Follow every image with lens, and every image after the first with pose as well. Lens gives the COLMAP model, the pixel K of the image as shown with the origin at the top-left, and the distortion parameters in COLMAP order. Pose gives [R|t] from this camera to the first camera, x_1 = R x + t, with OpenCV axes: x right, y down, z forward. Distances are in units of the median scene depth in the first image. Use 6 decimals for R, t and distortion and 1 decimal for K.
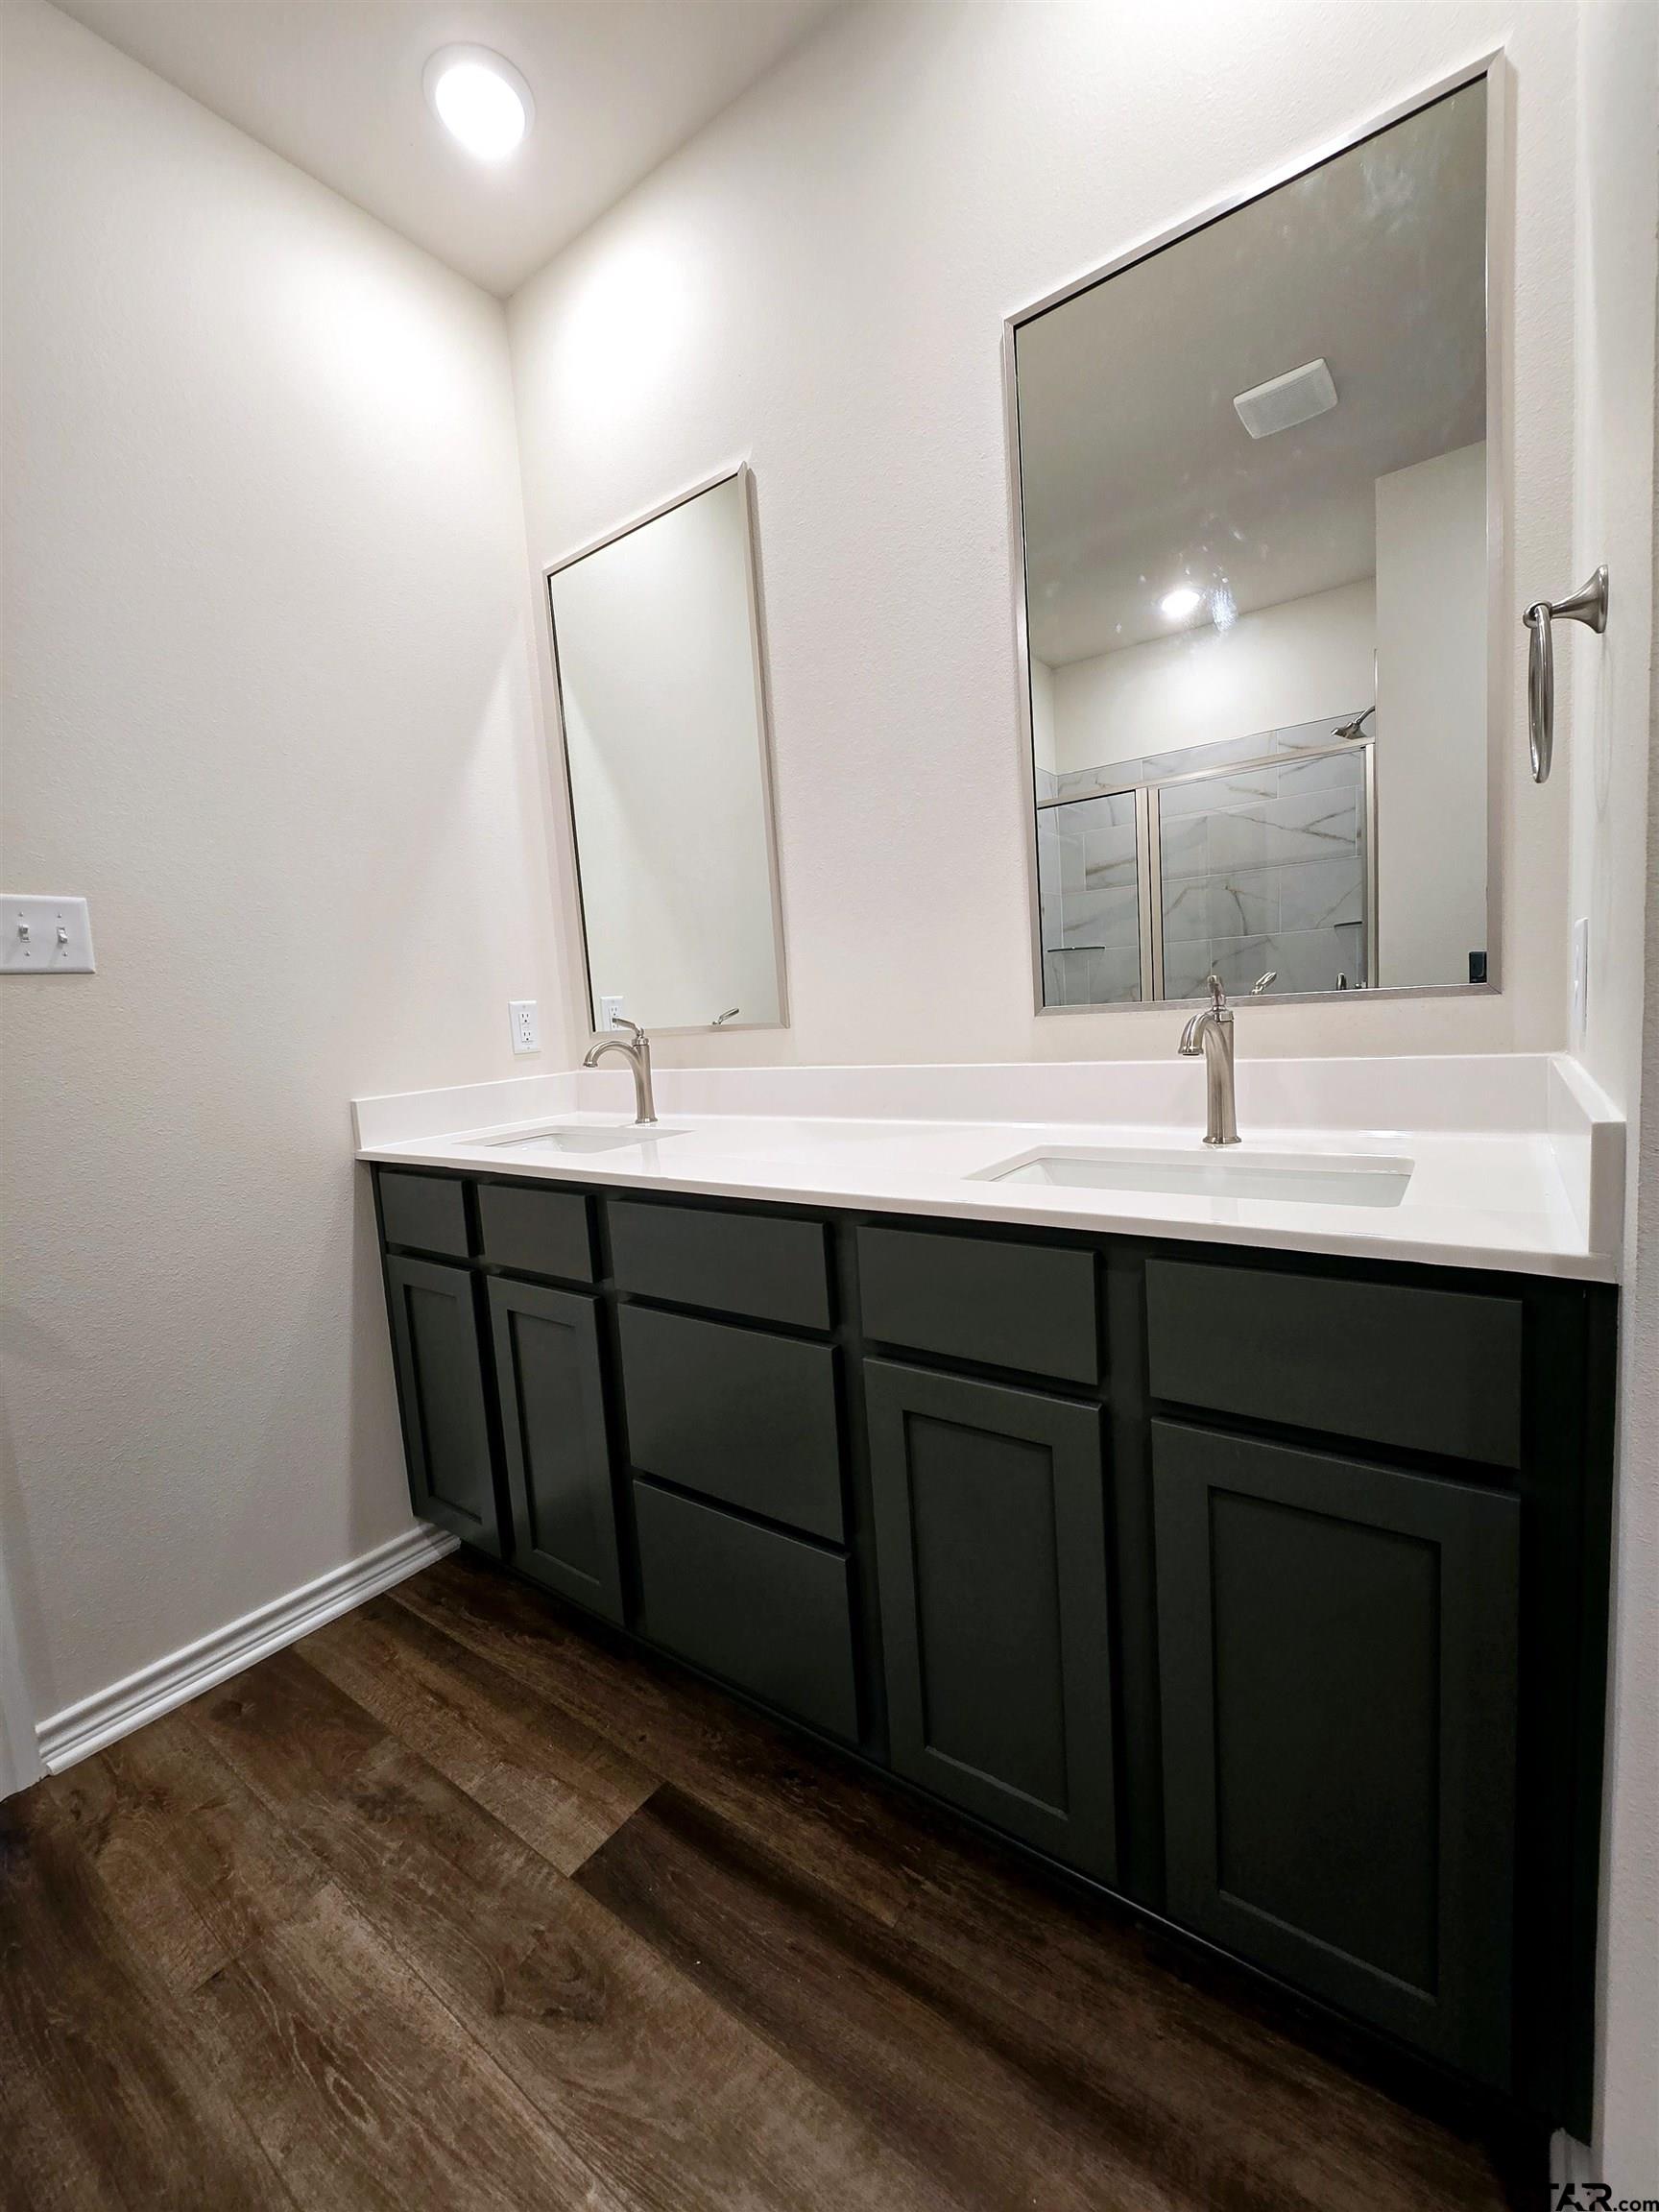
lens RADIAL K [[901.2, 0, 819.0], [0, 901.2, 1098.4], [0, 0, 1]] dist [-0.011669, 0.003366]
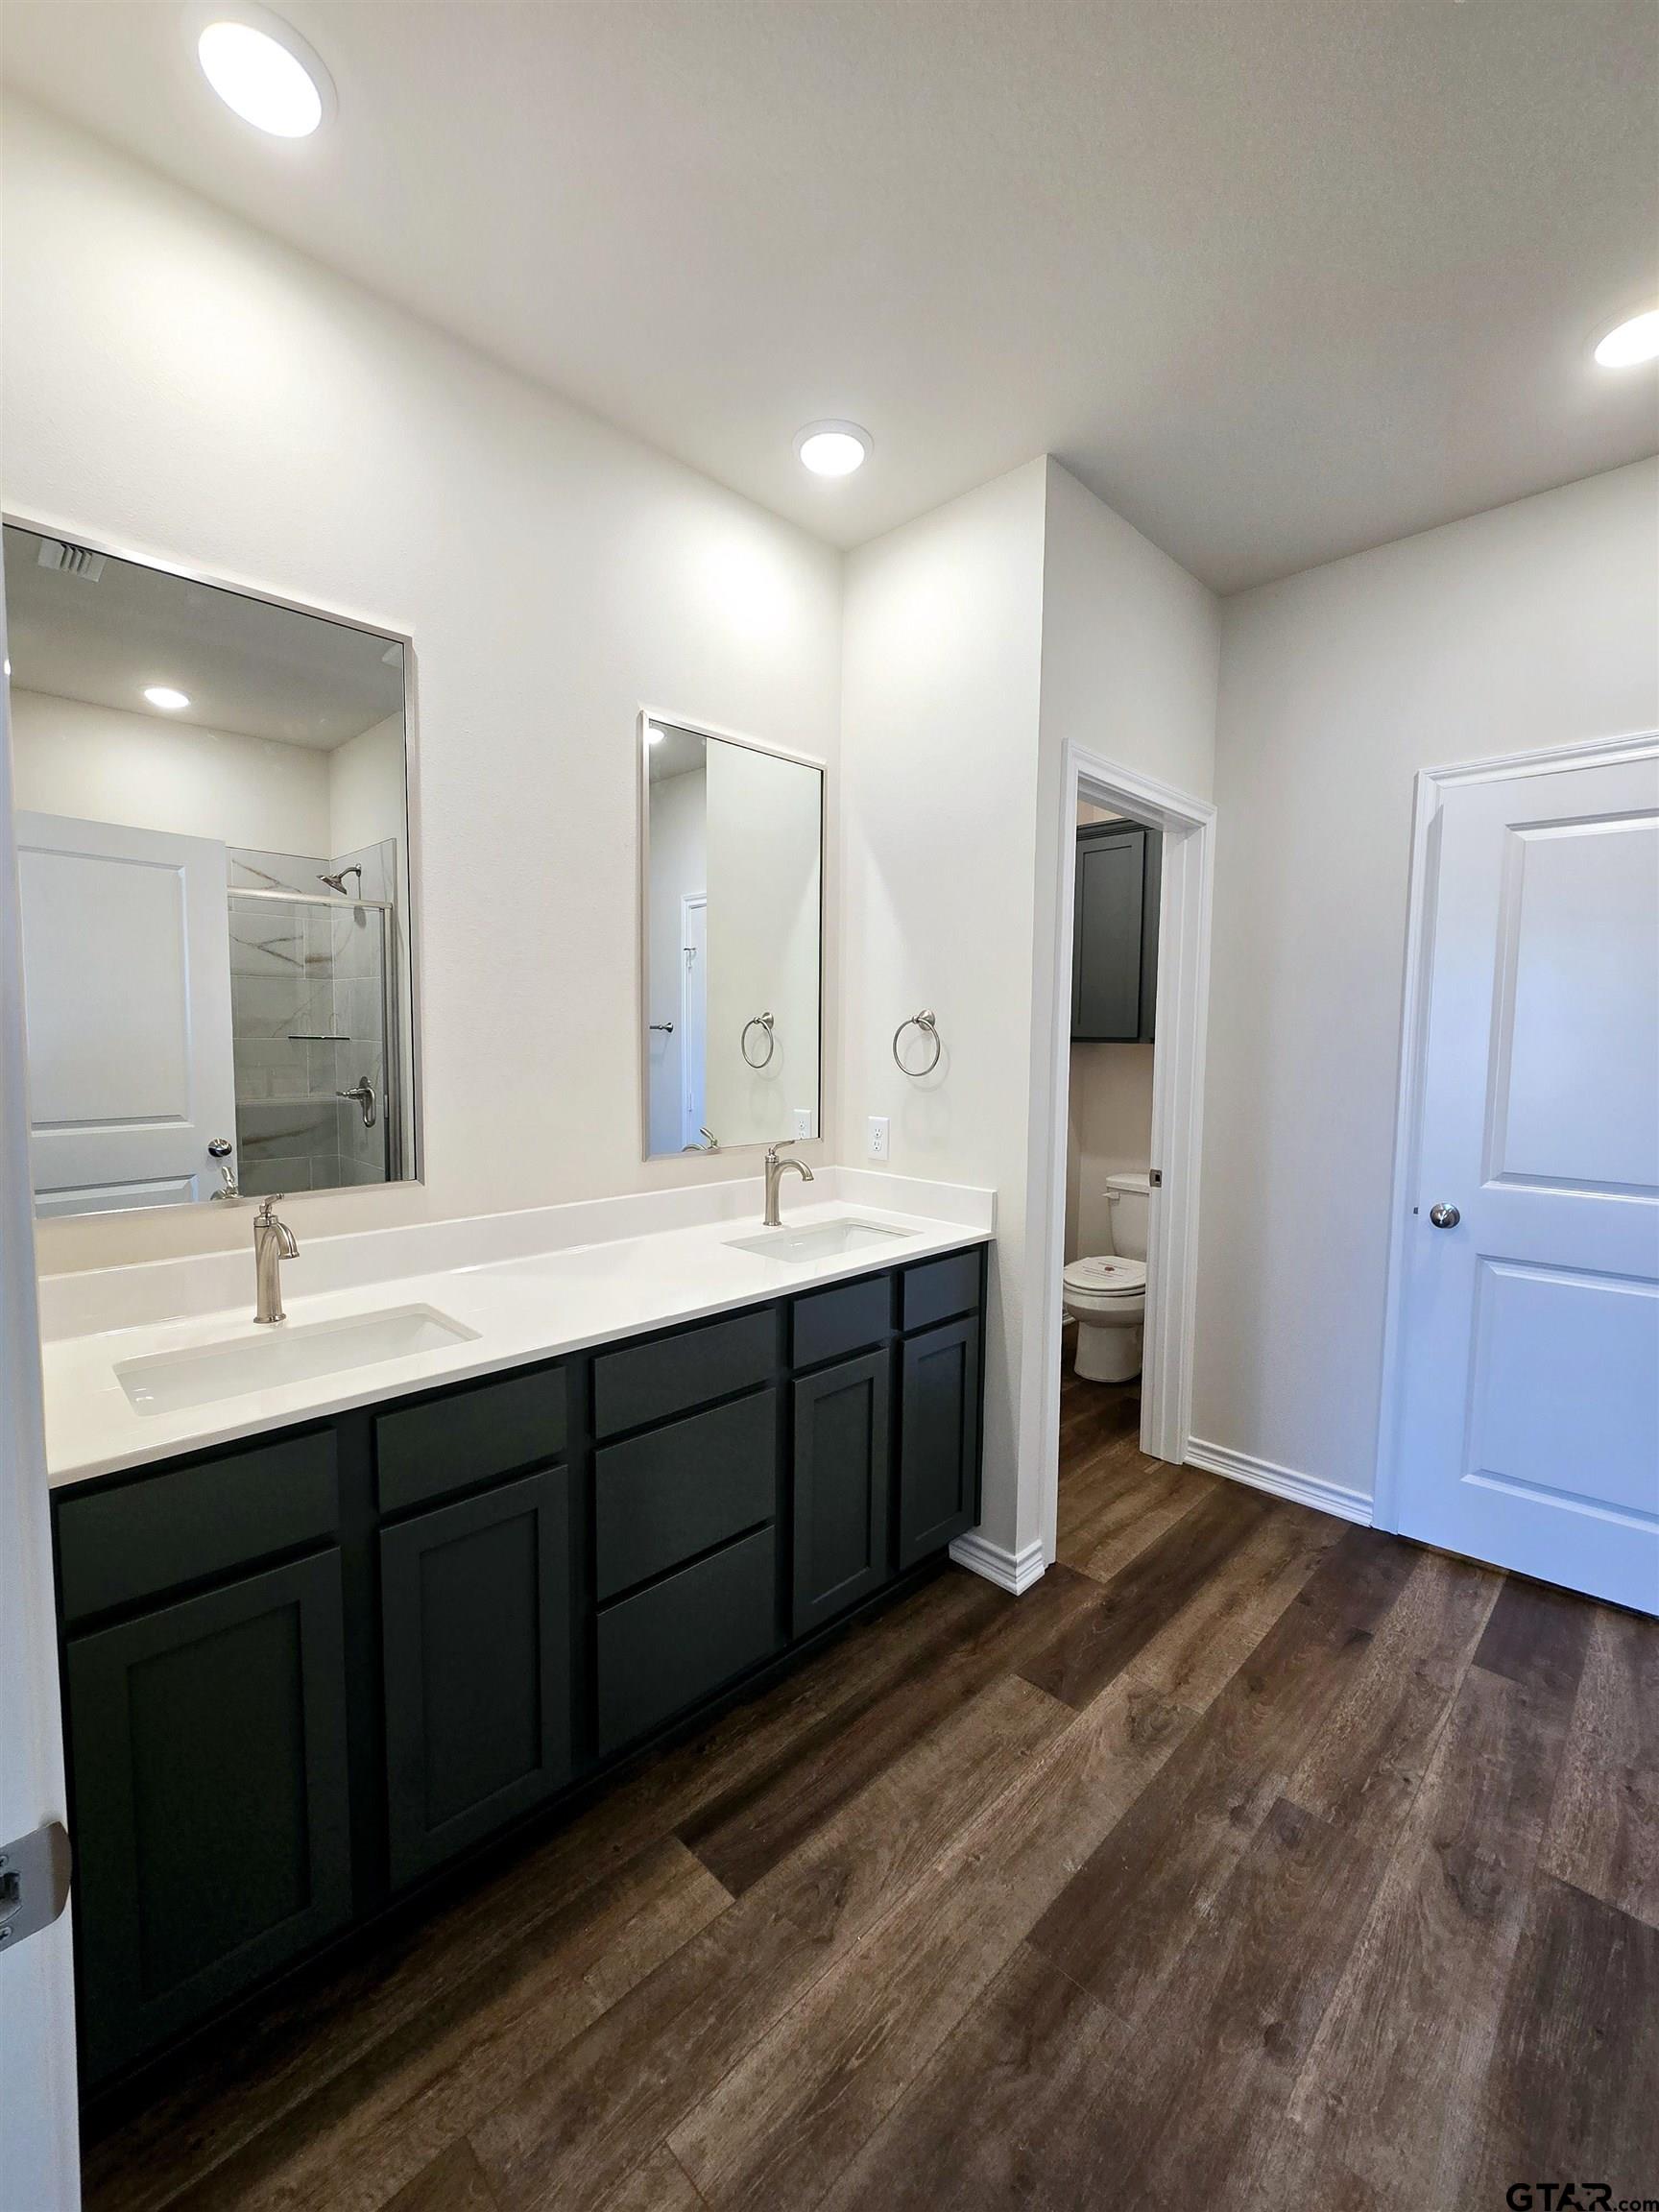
lens RADIAL K [[901.2, 0, 831.6], [0, 901.2, 1102.7], [0, 0, 1]] dist [-0.011669, 0.003366]
pose [[0.146567, -0.014609, 0.989093, -1.481823], [0.081137, 0.996699, 0.002698, -0.206529], [-0.985868, 0.079857, 0.147268, 0.621057]]
